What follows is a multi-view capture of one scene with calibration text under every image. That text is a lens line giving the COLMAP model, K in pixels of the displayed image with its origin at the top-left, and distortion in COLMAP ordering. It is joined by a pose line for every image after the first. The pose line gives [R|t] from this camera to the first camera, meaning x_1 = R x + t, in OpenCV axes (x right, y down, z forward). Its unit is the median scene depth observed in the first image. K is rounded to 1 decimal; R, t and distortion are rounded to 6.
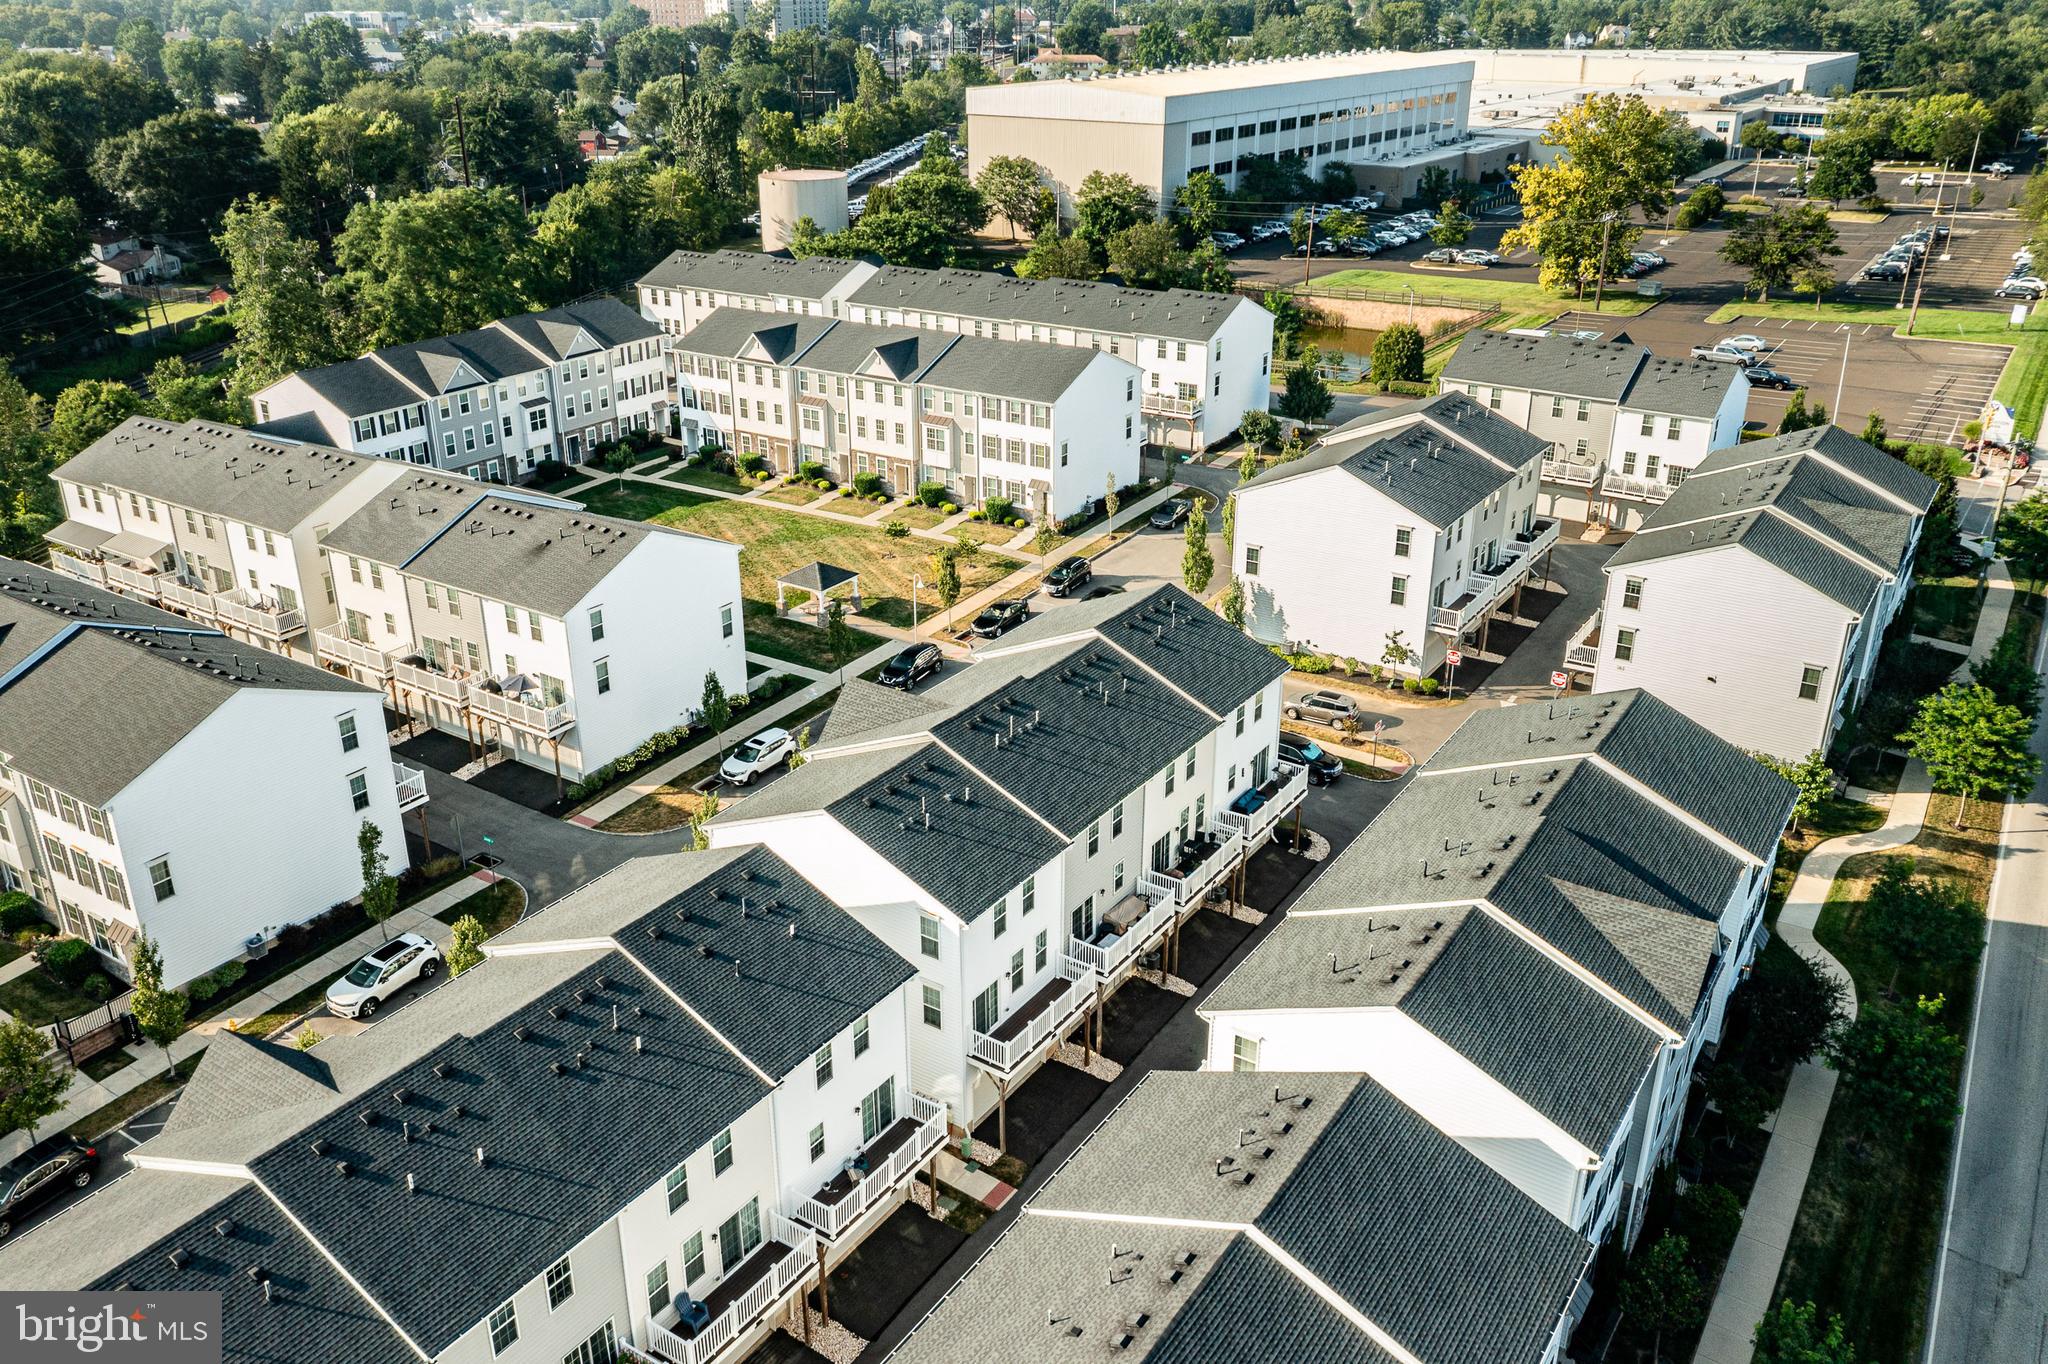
lens RADIAL K [[1599.4, 0, 1024.0], [0, 1599.4, 682.0], [0, 0, 1]] dist [0.004384, 0.003489]
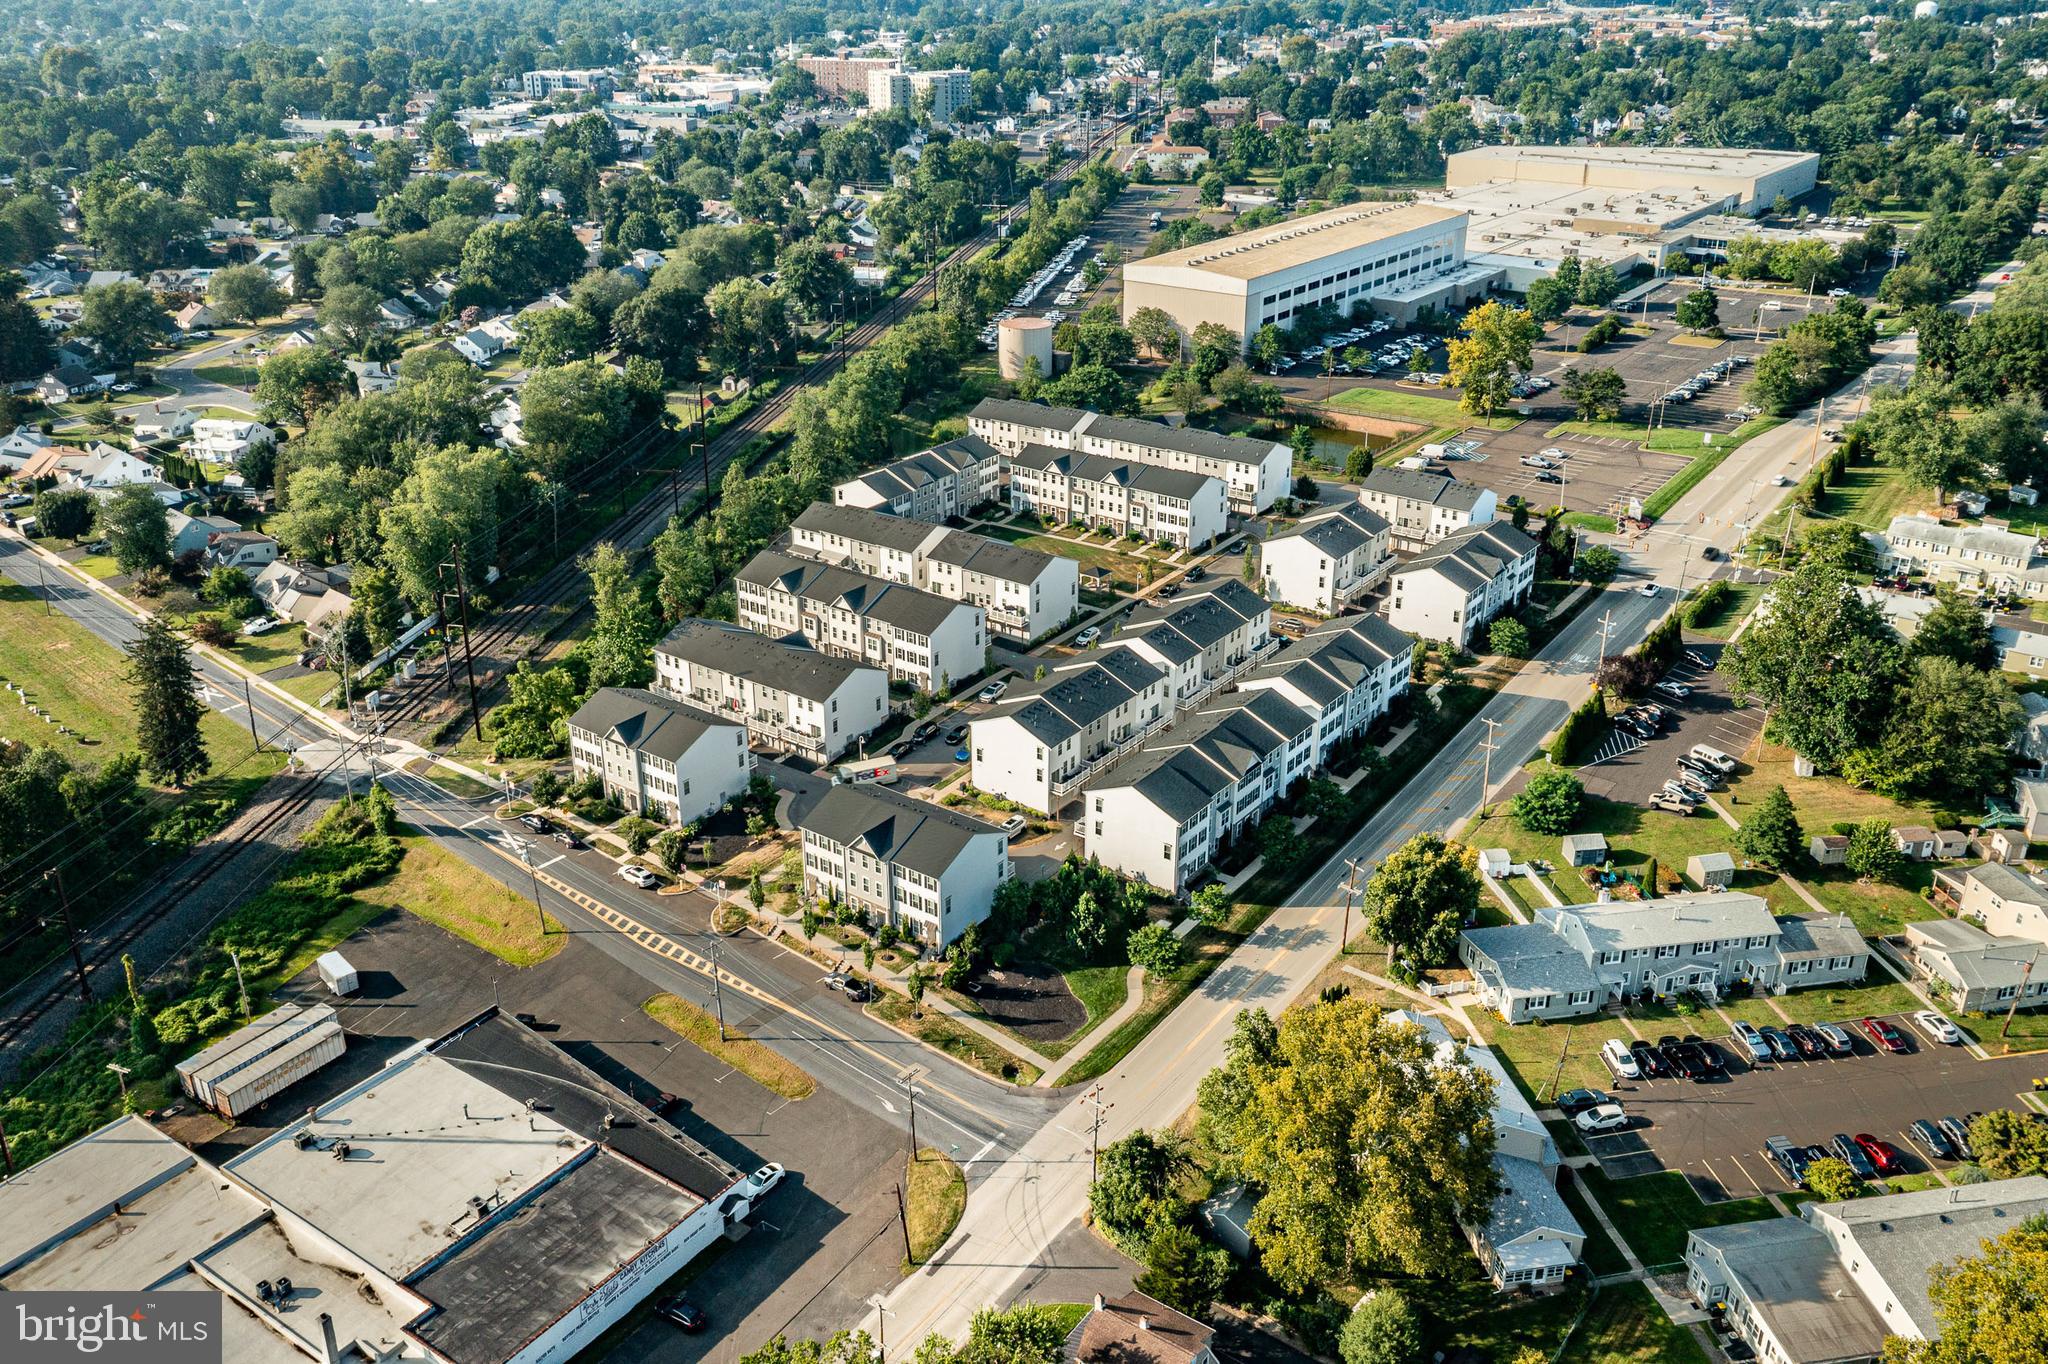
lens RADIAL K [[1645.4, 0, 1024.0], [0, 1645.4, 682.0], [0, 0, 1]] dist [0.003717, 0.003653]
pose [[0.998587, 0.021093, -0.048774, -0.099594], [-0.020698, 0.999749, 0.008595, 0.076562], [0.048943, -0.007573, 0.998773, -1.406274]]
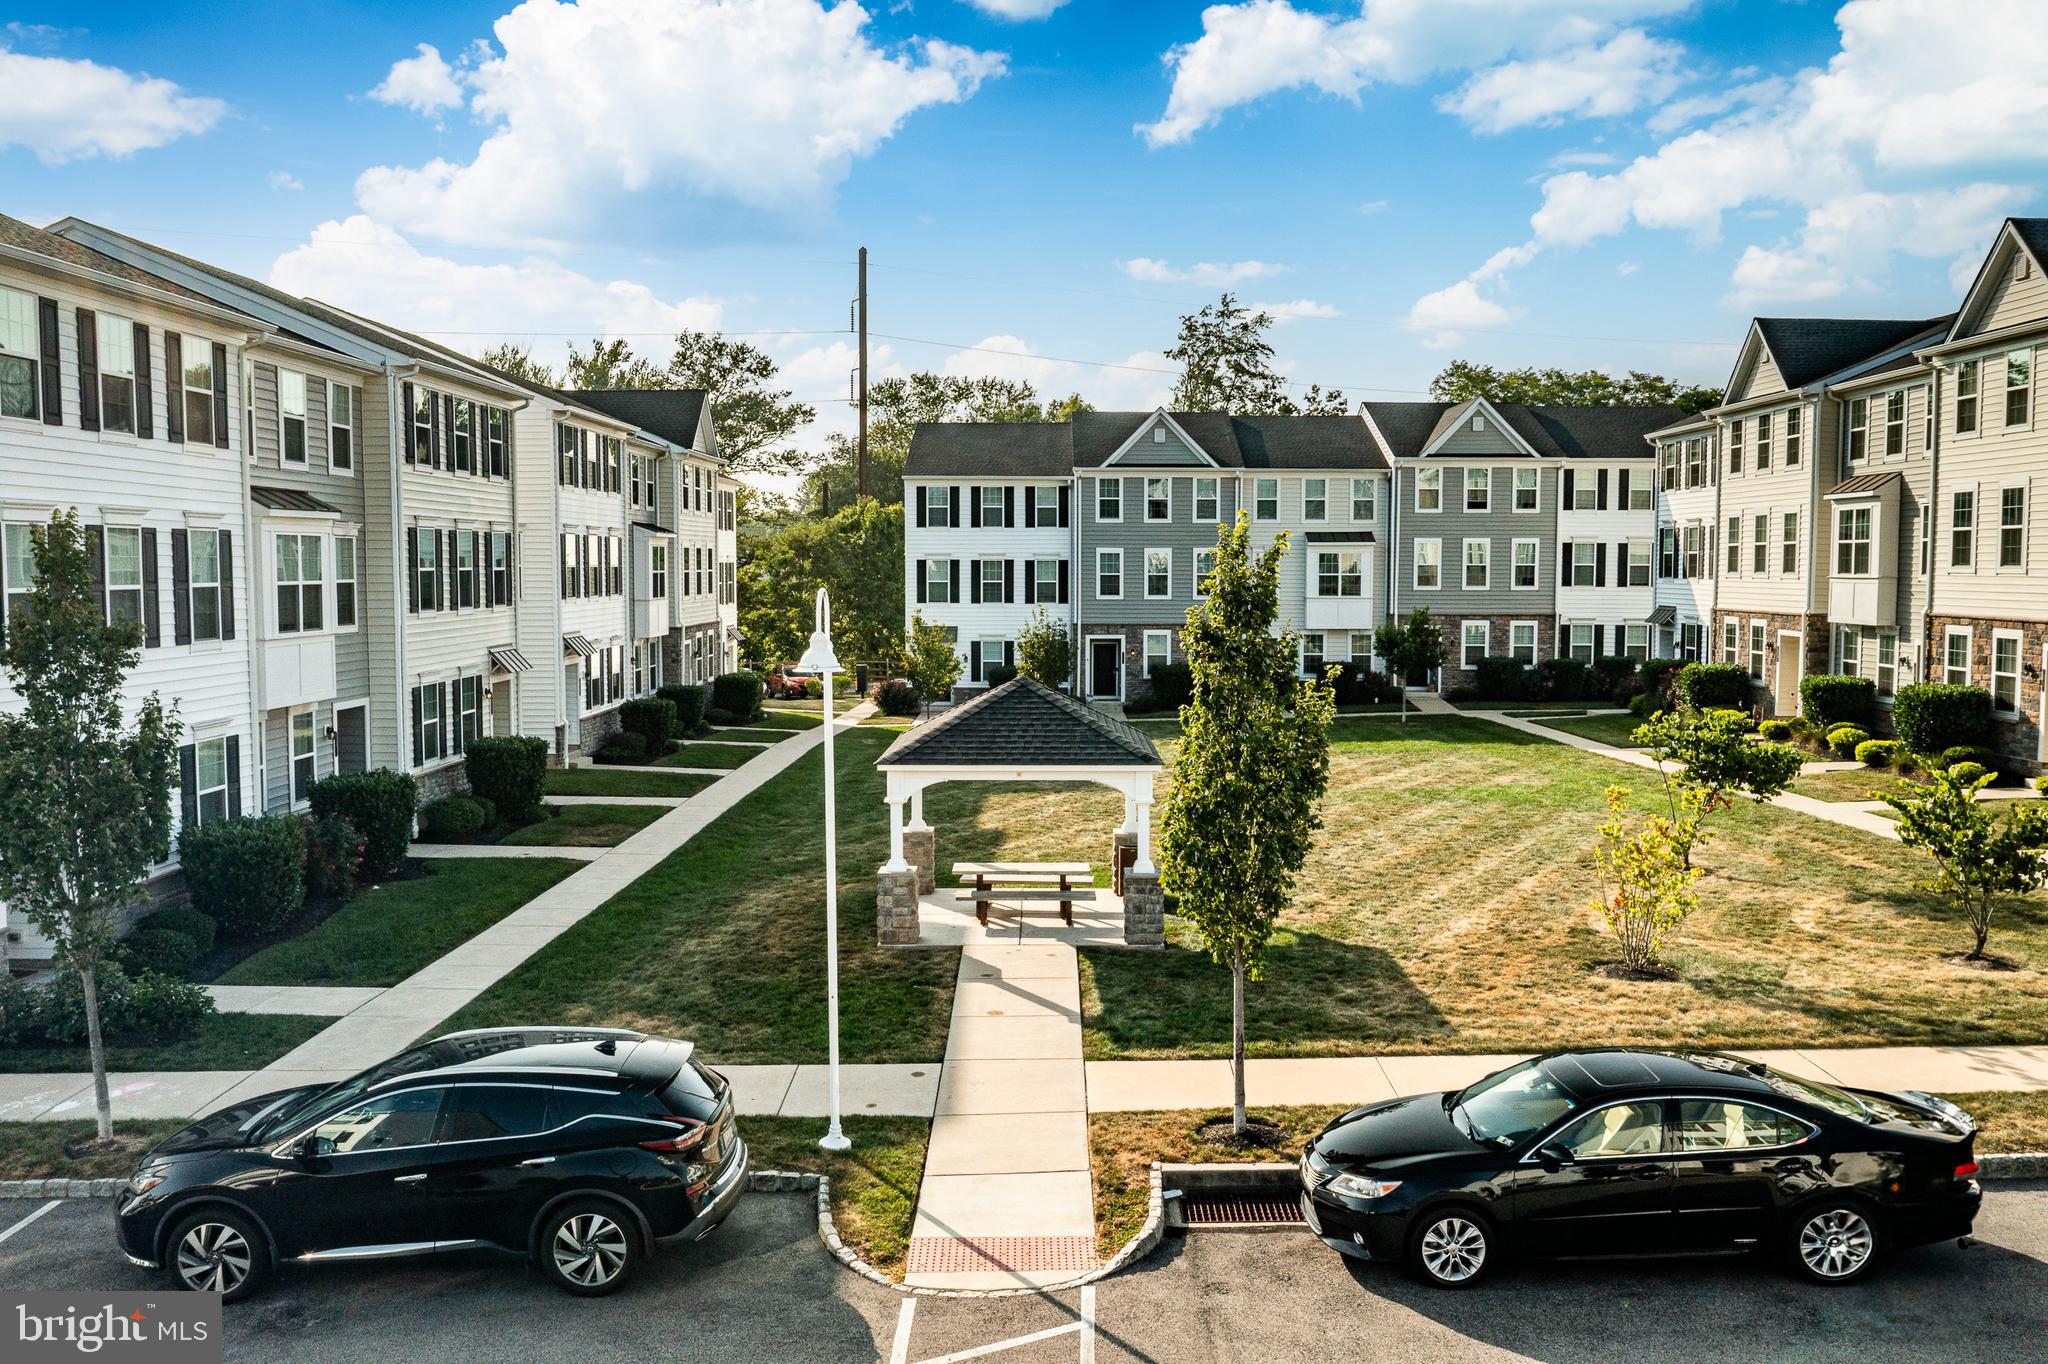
lens RADIAL K [[1645.4, 0, 1024.0], [0, 1645.4, 682.0], [0, 0, 1]] dist [0.003717, 0.003653]
pose [[0.539598, 0.064728, -0.839431, 0.061815], [-0.343321, 0.927294, -0.149188, -0.034167], [0.768742, 0.368696, 0.522588, 0.776459]]
